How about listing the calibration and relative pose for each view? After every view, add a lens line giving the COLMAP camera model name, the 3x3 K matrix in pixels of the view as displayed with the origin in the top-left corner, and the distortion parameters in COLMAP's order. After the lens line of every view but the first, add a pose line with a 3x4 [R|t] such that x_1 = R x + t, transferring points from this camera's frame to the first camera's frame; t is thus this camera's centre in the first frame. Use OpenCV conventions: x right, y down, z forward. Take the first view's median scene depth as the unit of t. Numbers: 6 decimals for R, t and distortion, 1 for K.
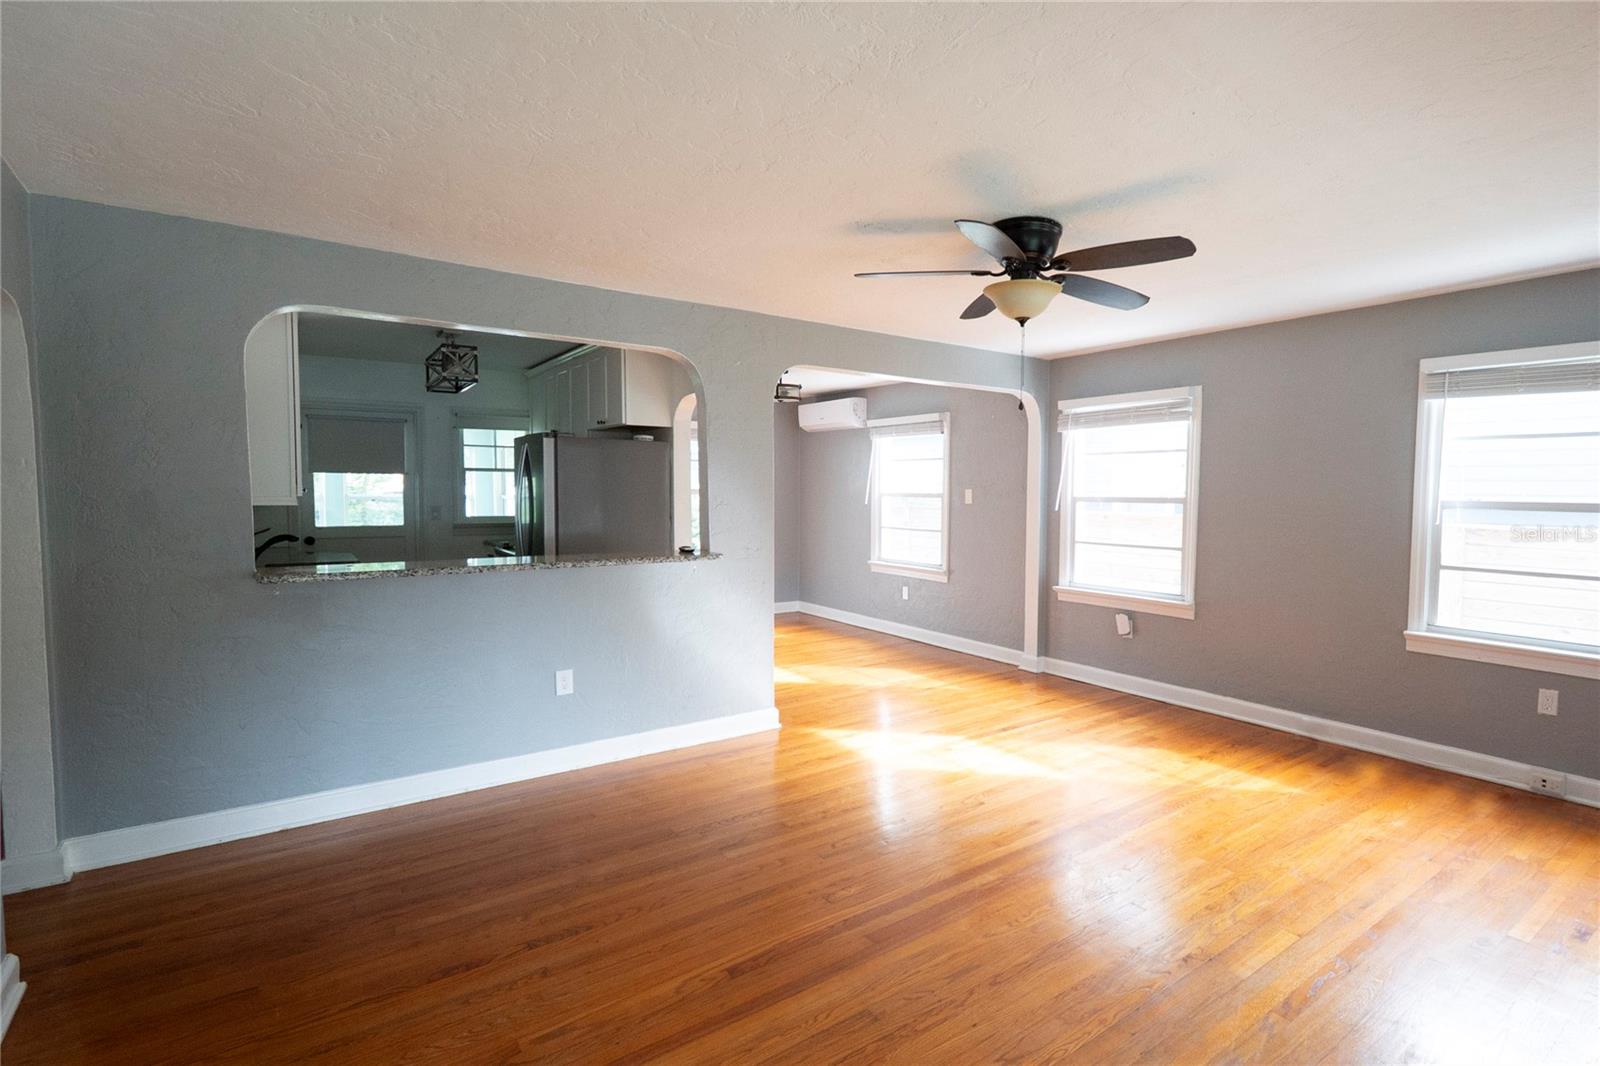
lens RADIAL K [[745.6, 0, 868.0], [0, 745.6, 531.0], [0, 0, 1]] dist [-0.000817, 0.000314]
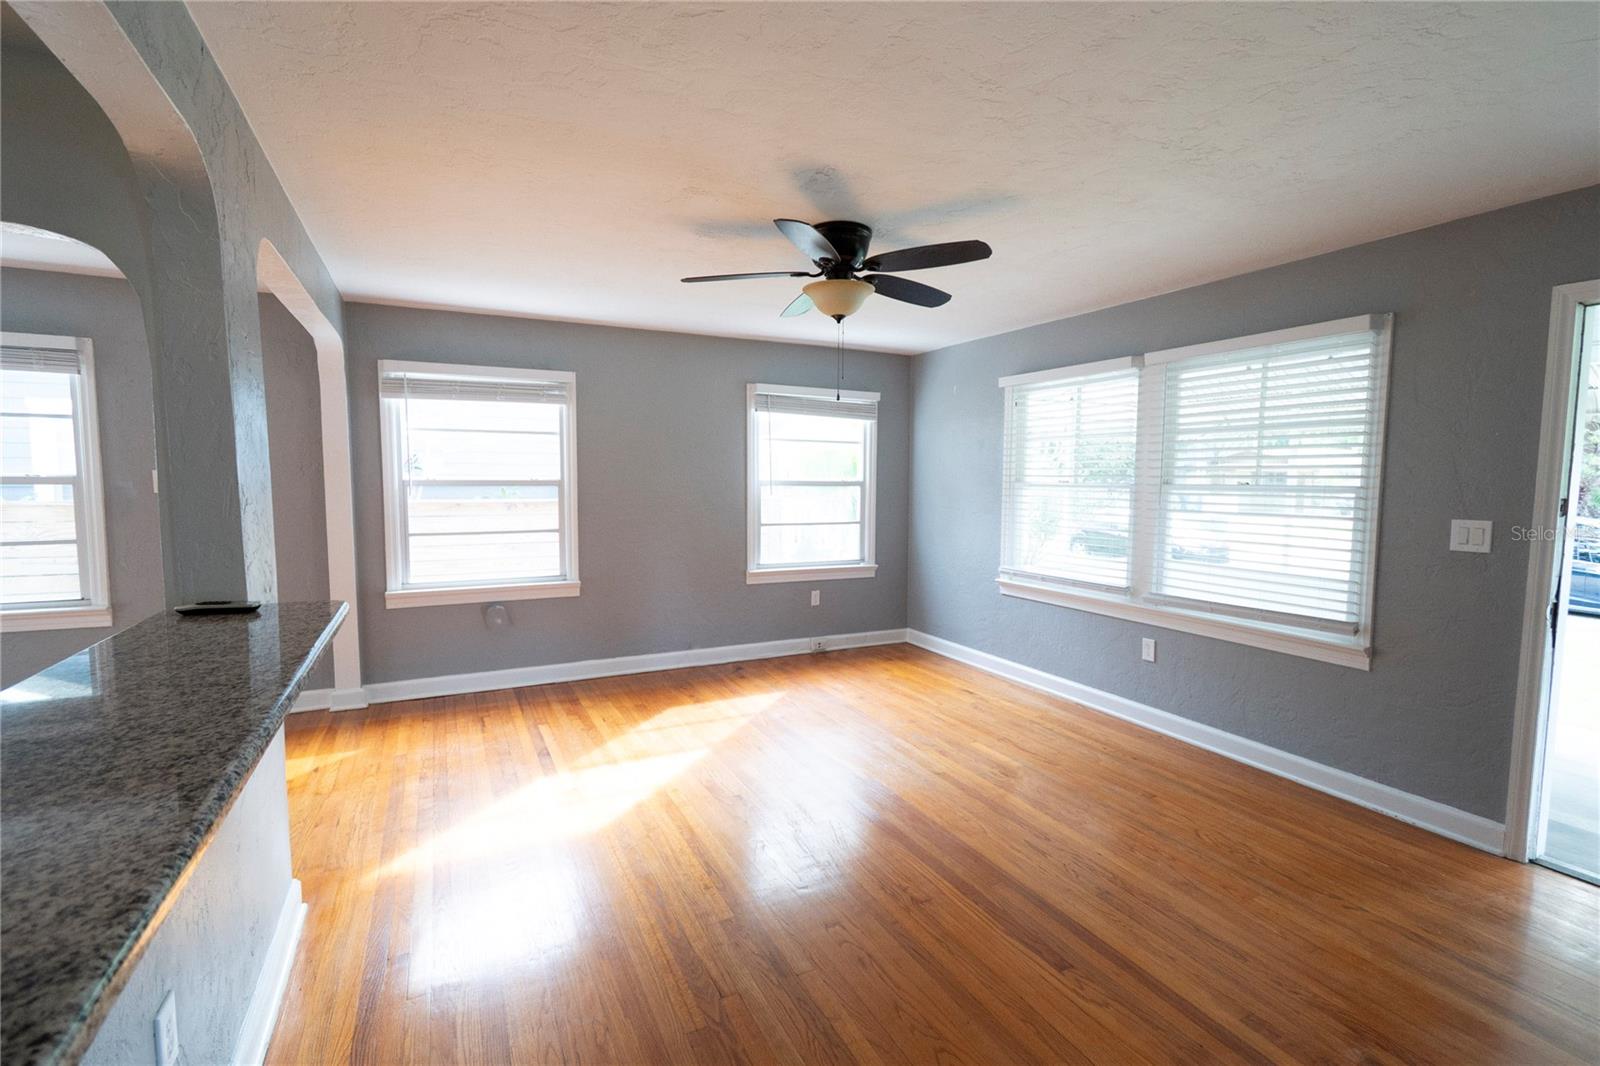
lens RADIAL K [[722.9, 0, 800.2], [0, 722.9, 536.6], [0, 0, 1]] dist [0.002368, 0.000221]
pose [[0.211550, -0.088483, 0.973354, -0.537855], [0.049294, 0.995592, 0.079791, -0.034095], [-0.976123, 0.031101, 0.214980, 0.525377]]
